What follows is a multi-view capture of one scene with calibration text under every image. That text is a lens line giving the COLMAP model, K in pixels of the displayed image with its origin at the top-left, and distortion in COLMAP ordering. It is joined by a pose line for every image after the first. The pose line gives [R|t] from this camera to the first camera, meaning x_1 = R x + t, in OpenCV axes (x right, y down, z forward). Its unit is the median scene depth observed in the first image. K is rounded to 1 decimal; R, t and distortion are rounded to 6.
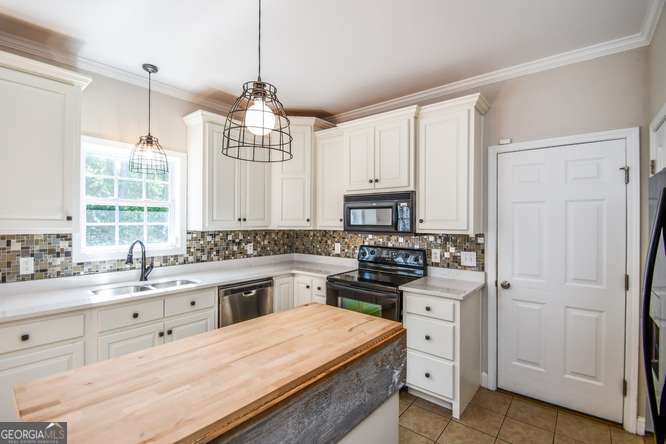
lens RADIAL K [[310.8, 0, 323.6], [0, 310.8, 221.4], [0, 0, 1]] dist [0.003073, -0.010899]
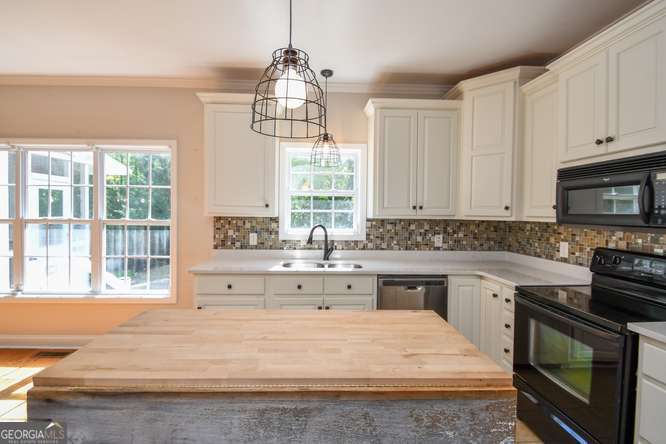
lens RADIAL K [[308.6, 0, 319.9], [0, 308.6, 219.4], [0, 0, 1]] dist [0.003030, -0.011588]
pose [[0.670758, 0.021049, -0.741378, 0.222460], [-0.008982, 0.999754, 0.020259, 0.013914], [0.741622, -0.006930, 0.670782, 0.185671]]
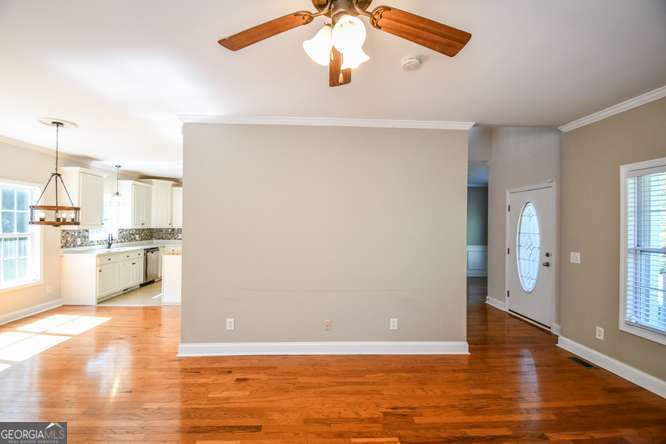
lens RADIAL K [[305.4, 0, 329.8], [0, 305.4, 220.8], [0, 0, 1]] dist [0.002365, -0.011533]
pose [[0.741192, 0.007352, 0.671253, -0.790086], [-0.002029, 0.999960, -0.008712, -0.012830], [-0.671291, 0.005096, 0.741177, -1.736102]]
